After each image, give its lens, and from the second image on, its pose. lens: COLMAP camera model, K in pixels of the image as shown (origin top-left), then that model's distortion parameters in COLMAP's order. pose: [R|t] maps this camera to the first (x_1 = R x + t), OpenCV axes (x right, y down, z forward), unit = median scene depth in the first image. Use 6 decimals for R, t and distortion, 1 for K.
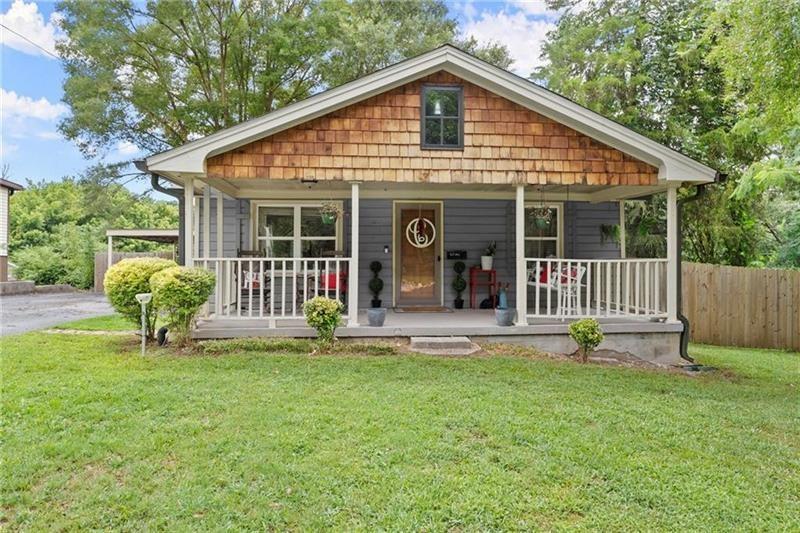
lens RADIAL K [[500.2, 0, 400.0], [0, 500.2, 266.5], [0, 0, 1]] dist [-0.001087, -0.000083]
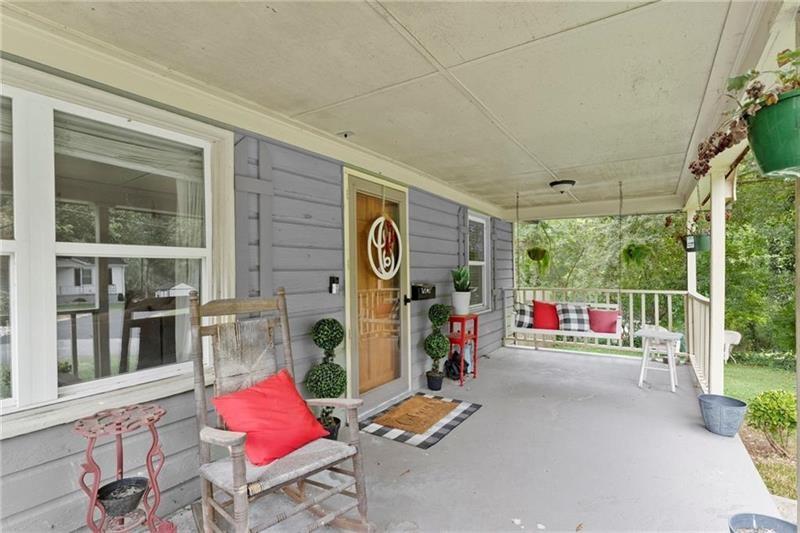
lens RADIAL K [[390.7, 0, 401.2], [0, 390.7, 275.4], [0, 0, 1]] dist [-0.000075, -0.000042]
pose [[0.609266, -0.011143, 0.792887, -0.314020], [0.018786, 0.999823, -0.000385, -0.053757], [-0.792743, 0.015130, 0.609368, 0.994246]]
